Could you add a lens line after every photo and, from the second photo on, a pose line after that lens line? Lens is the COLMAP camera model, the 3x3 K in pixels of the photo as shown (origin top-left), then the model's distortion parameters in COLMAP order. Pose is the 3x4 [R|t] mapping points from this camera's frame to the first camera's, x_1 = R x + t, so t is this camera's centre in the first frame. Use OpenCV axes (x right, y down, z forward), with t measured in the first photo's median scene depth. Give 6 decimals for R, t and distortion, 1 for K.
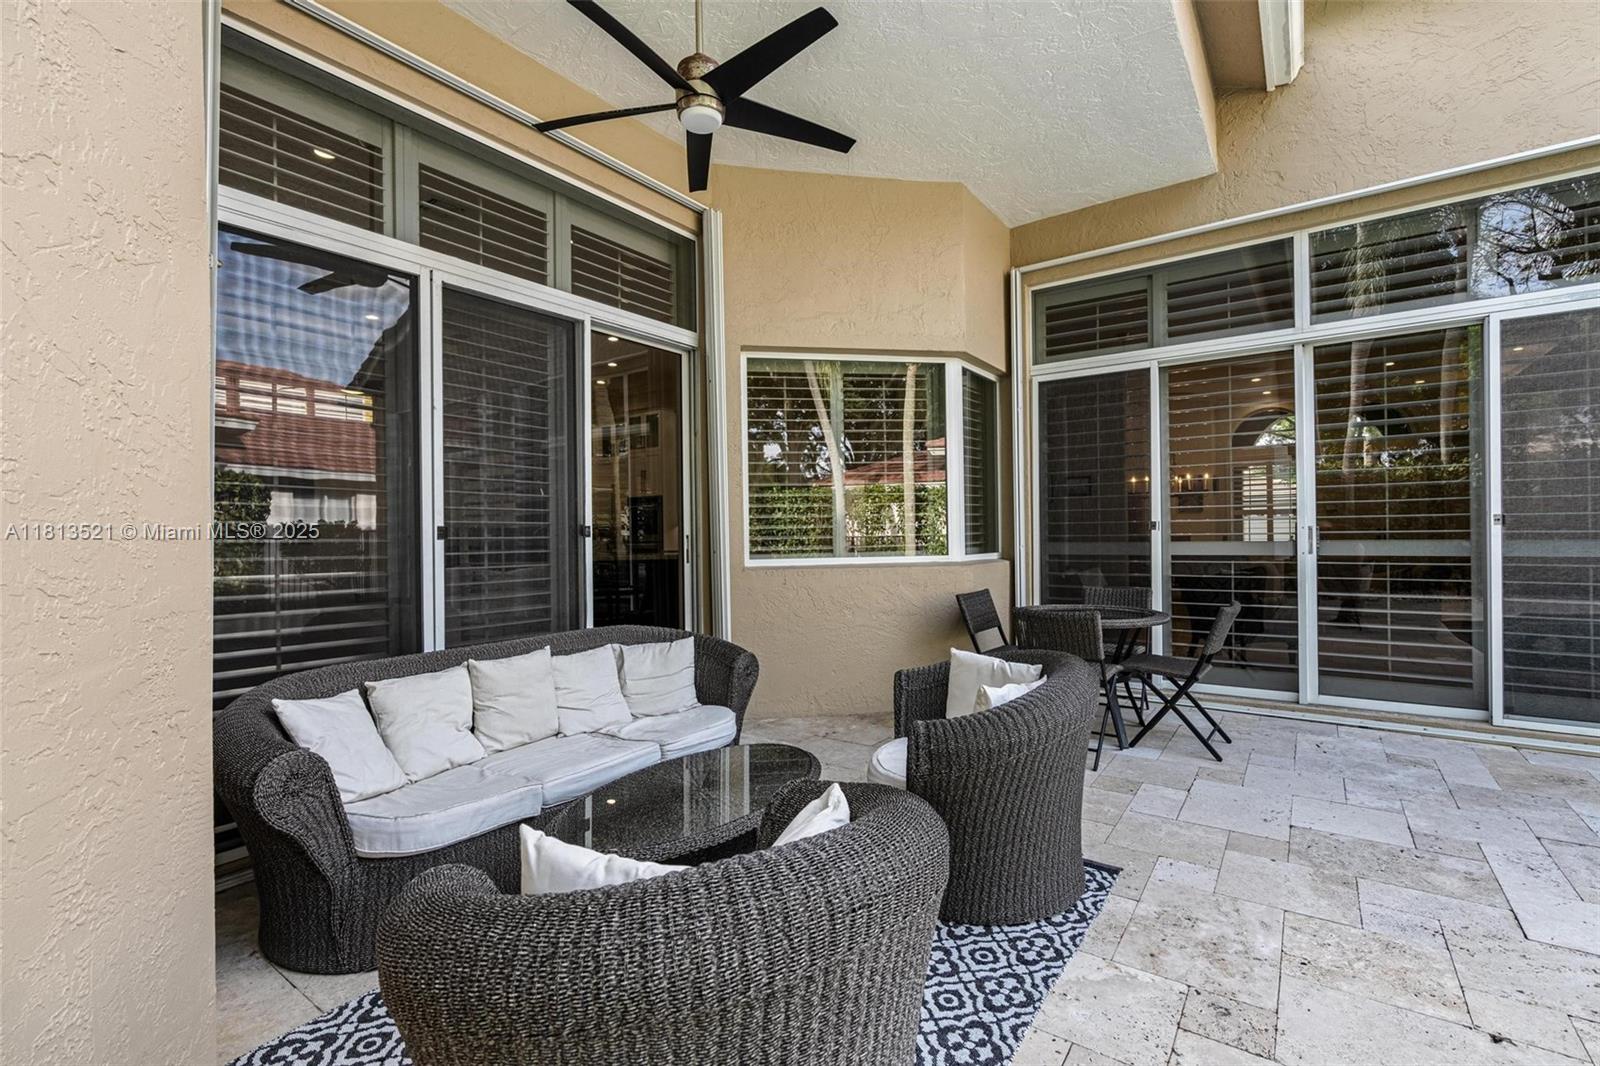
lens RADIAL K [[727.3, 0, 797.2], [0, 727.3, 525.2], [0, 0, 1]] dist [-0.007948, 0.000885]
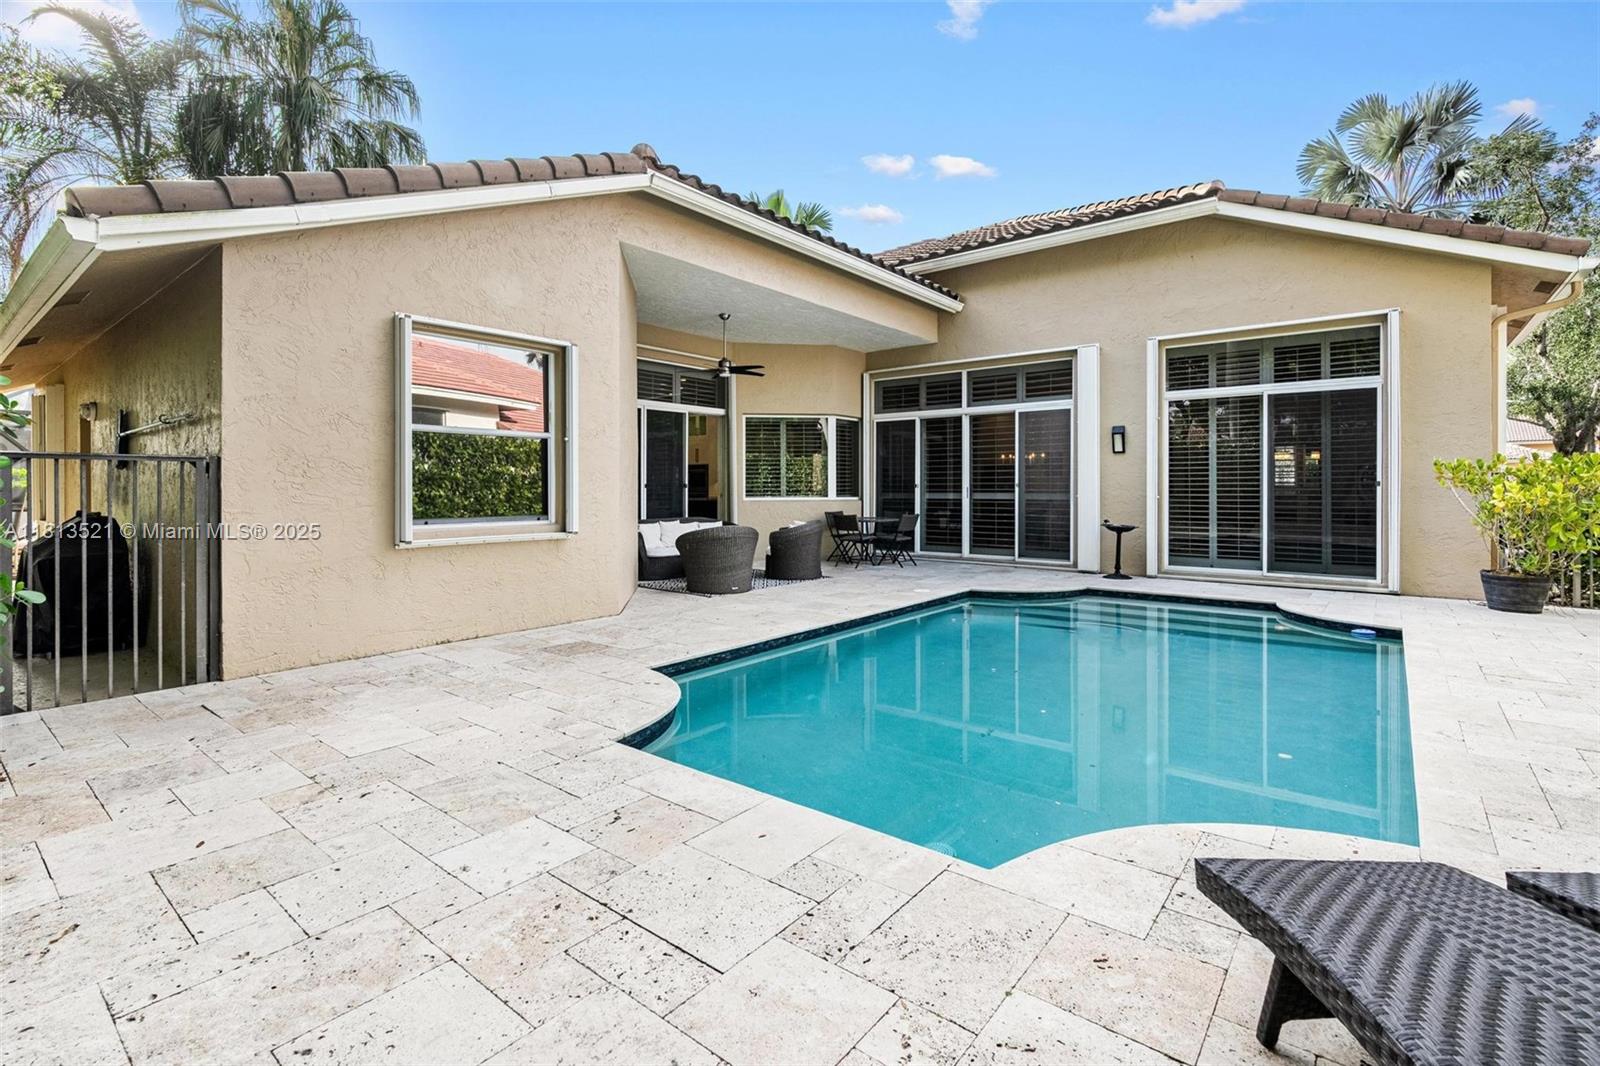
lens RADIAL K [[728.9, 0, 808.7], [0, 728.9, 492.9], [0, 0, 1]] dist [-0.008054, -0.000106]
pose [[0.999239, 0.010733, -0.037500, 0.240404], [-0.010013, 0.999763, 0.019345, -0.020381], [0.037699, -0.018954, 0.999109, -1.471423]]
